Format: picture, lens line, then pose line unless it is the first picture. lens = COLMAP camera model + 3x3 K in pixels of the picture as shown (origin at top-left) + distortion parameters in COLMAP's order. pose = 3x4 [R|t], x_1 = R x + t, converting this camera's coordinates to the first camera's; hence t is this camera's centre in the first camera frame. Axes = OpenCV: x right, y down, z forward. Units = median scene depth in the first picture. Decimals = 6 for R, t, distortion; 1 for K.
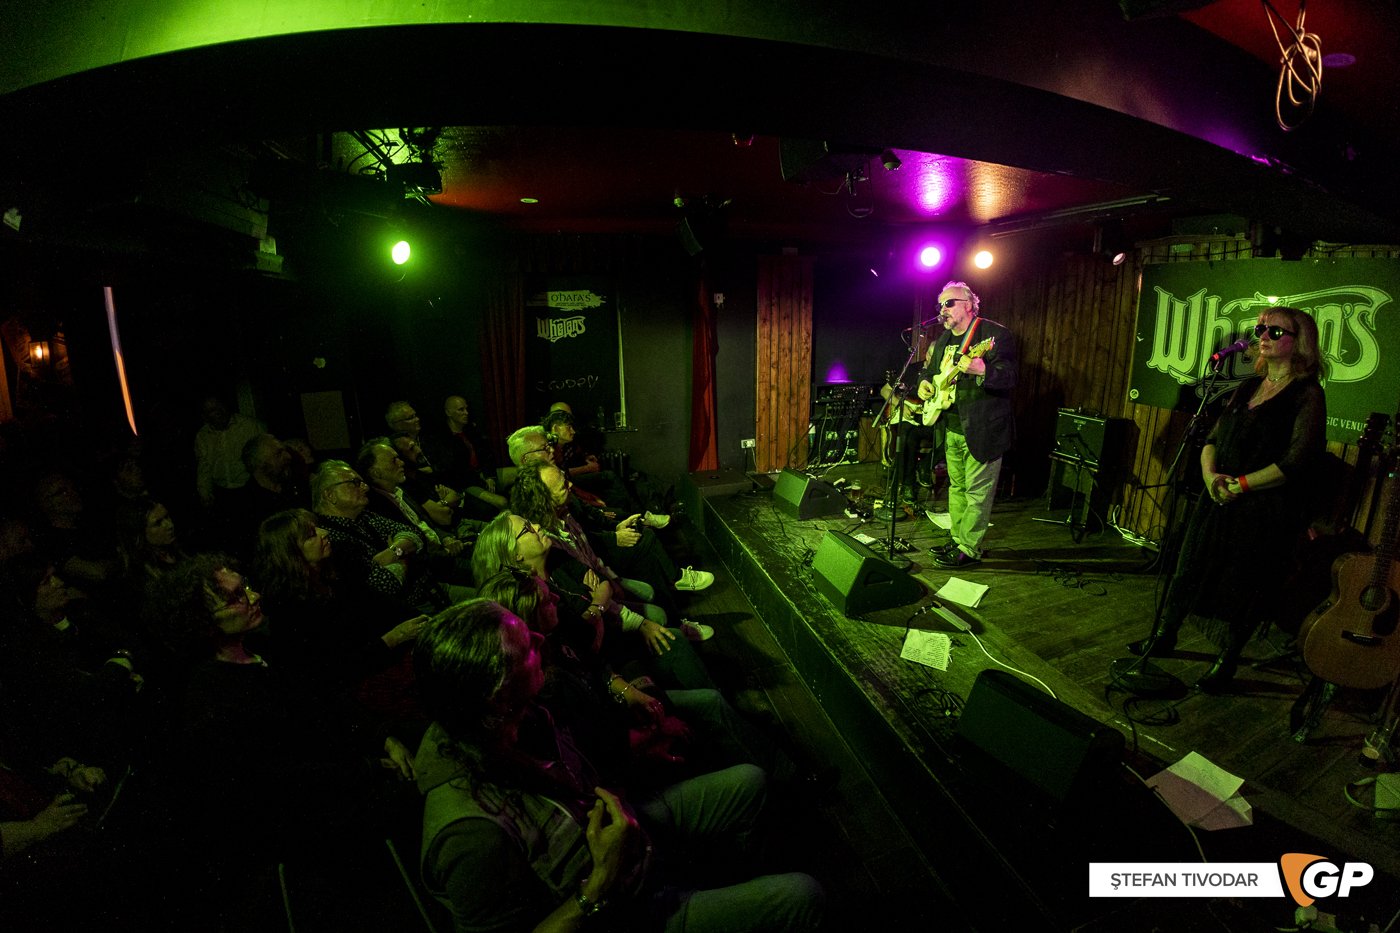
lens RADIAL K [[541.5, 0, 704.4], [0, 541.5, 455.1], [0, 0, 1]] dist [-0.093779, 0.000335]
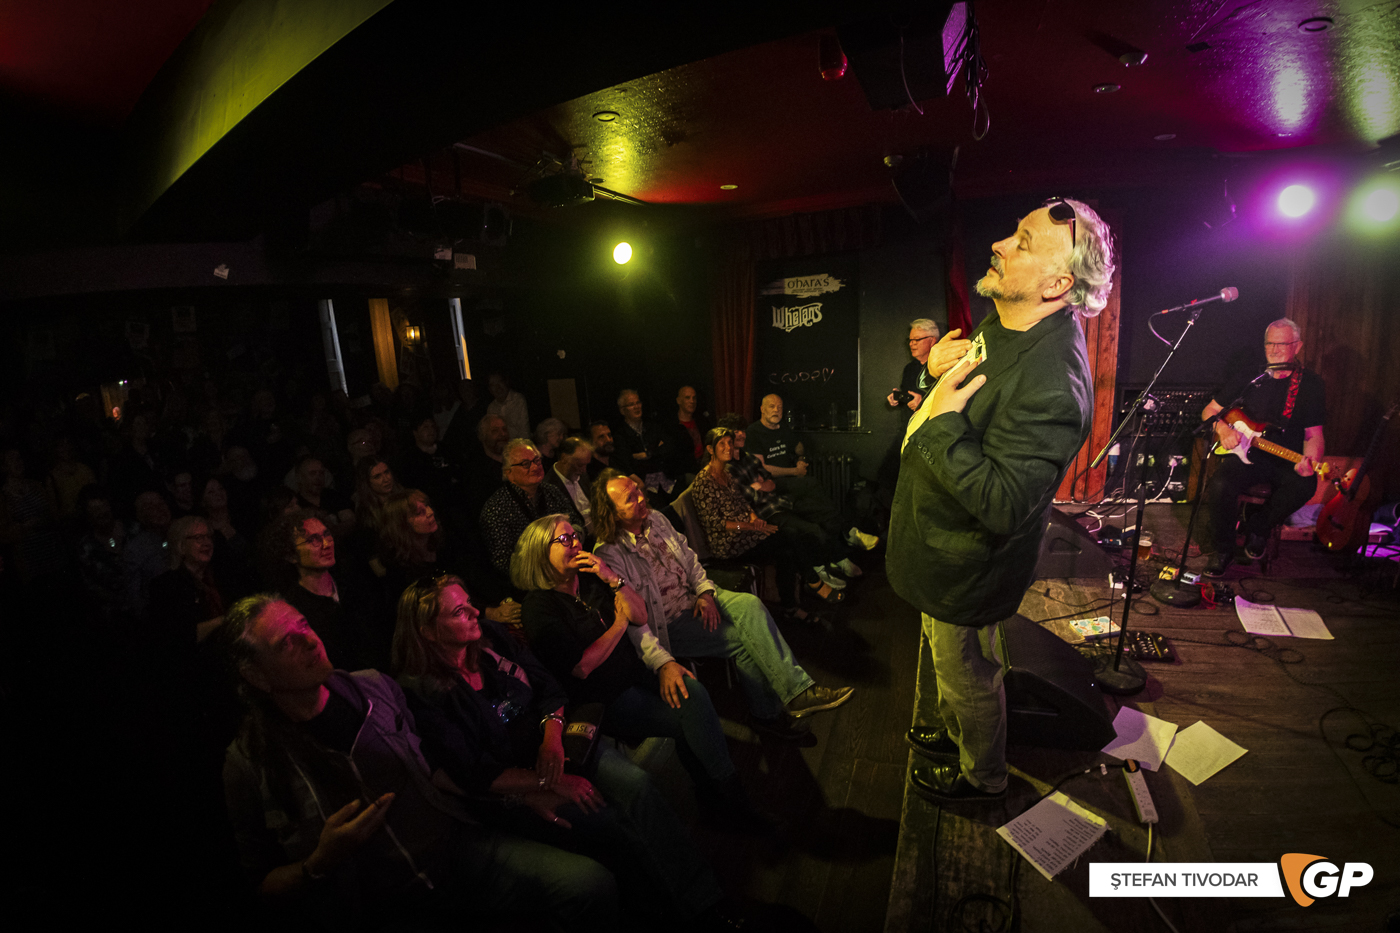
lens RADIAL K [[553.9, 0, 730.1], [0, 553.9, 456.4], [0, 0, 1]] dist [-0.112189, 0.000000]
pose [[0.813590, 0.100663, -0.572658, 0.207064], [-0.081388, 0.994919, 0.059258, -0.042860], [0.575714, -0.001605, 0.817650, 0.153013]]
